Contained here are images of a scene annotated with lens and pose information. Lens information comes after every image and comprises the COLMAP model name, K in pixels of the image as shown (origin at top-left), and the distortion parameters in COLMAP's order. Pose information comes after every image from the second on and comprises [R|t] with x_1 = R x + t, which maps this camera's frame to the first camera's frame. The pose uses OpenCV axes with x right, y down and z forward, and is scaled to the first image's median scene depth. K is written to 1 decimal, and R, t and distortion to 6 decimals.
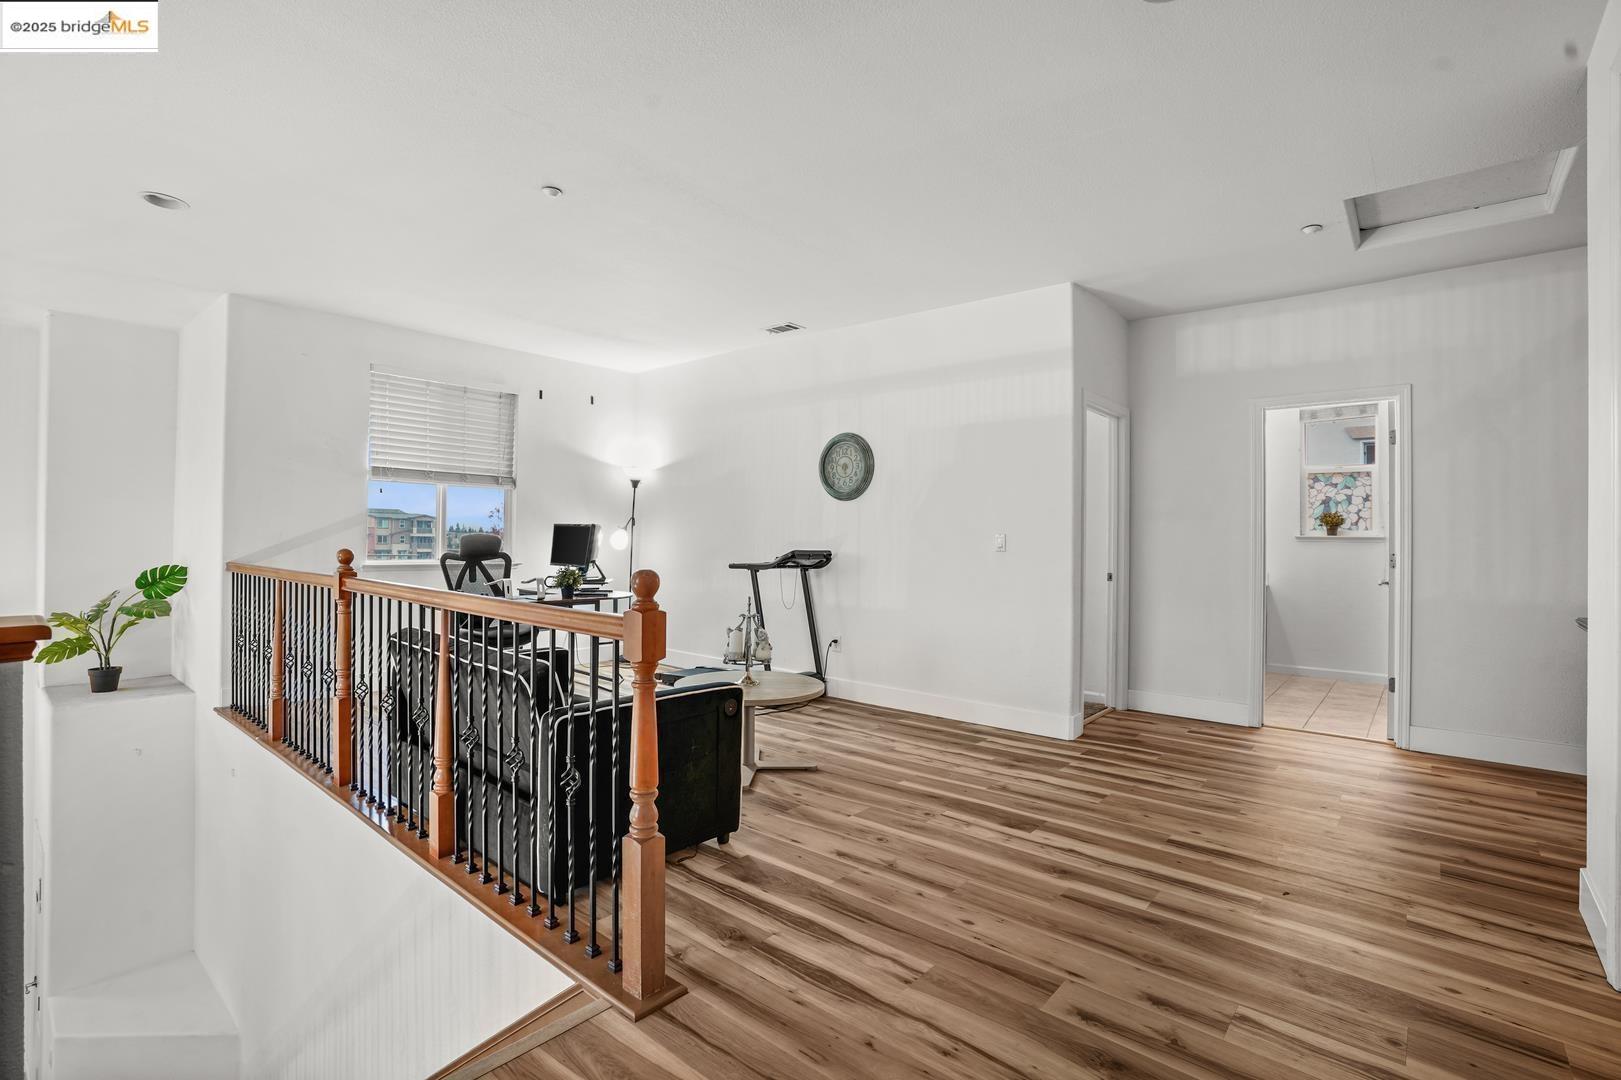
lens RADIAL K [[758.0, 0, 800.9], [0, 758.0, 529.0], [0, 0, 1]] dist [-0.059257, 0.020181]
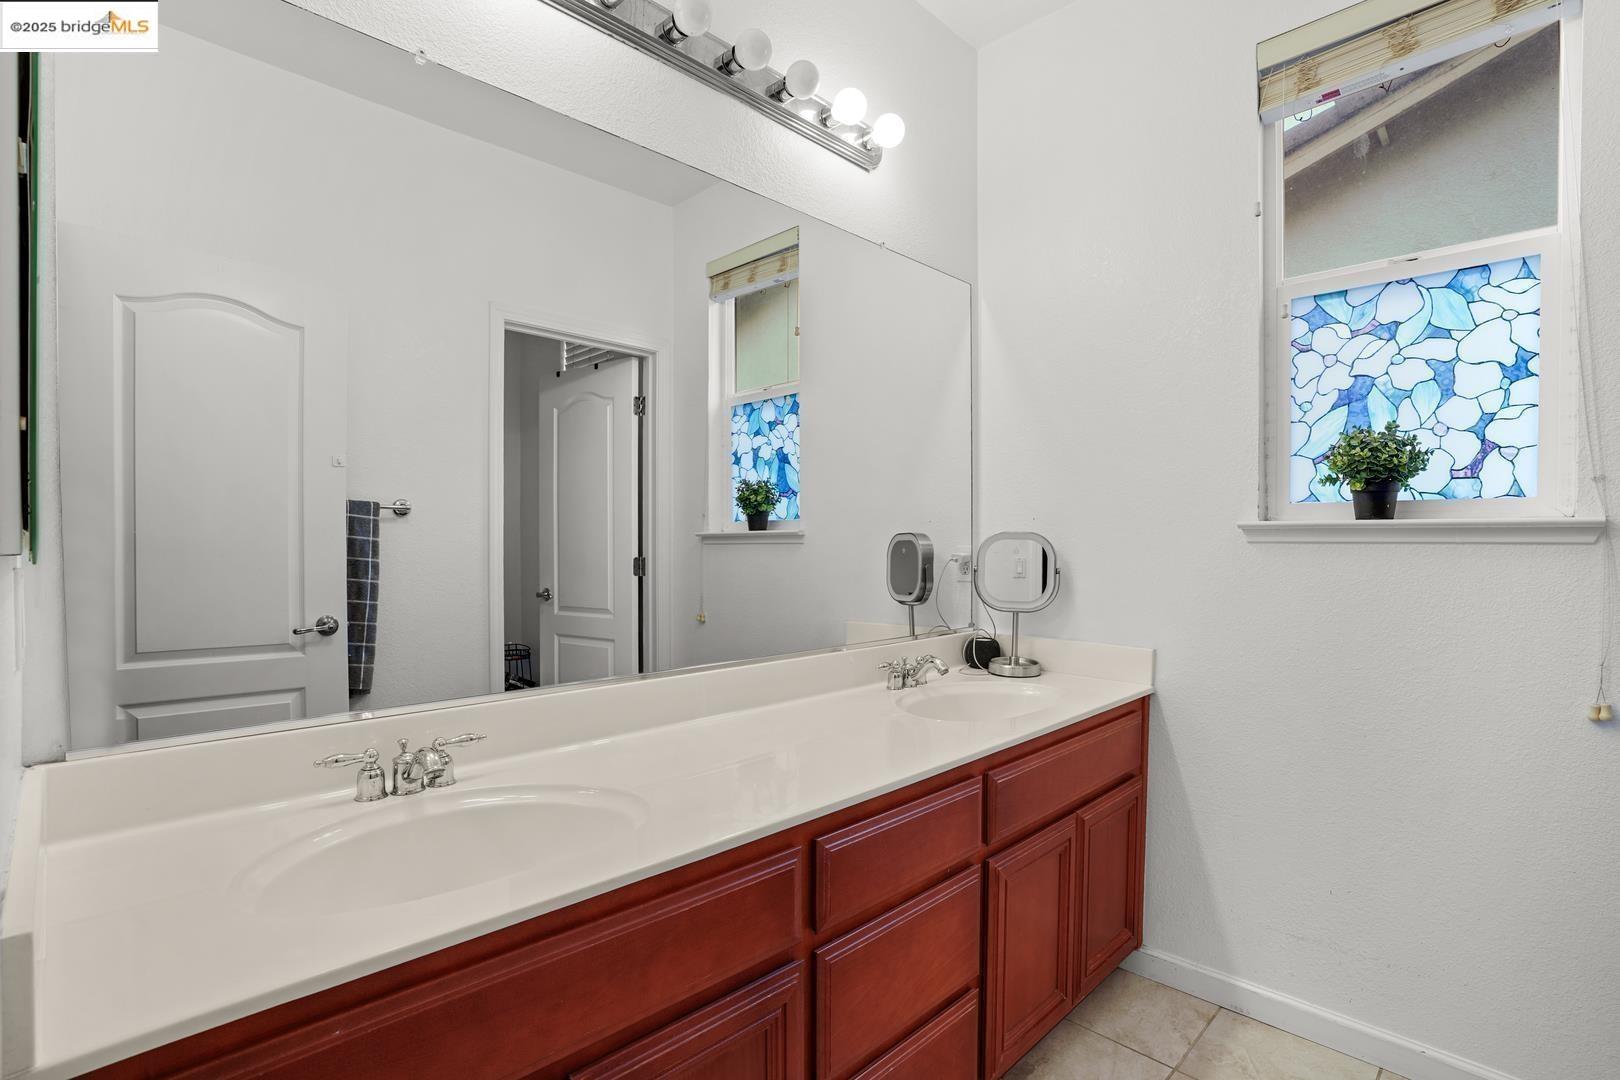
lens RADIAL K [[757.5, 0, 815.2], [0, 757.5, 549.8], [0, 0, 1]] dist [-0.059257, 0.020181]
pose [[0.997625, -0.007942, -0.068424, 0.537749], [0.009602, 0.999666, 0.023975, 0.011742], [0.068211, -0.024575, 0.997368, 0.724567]]
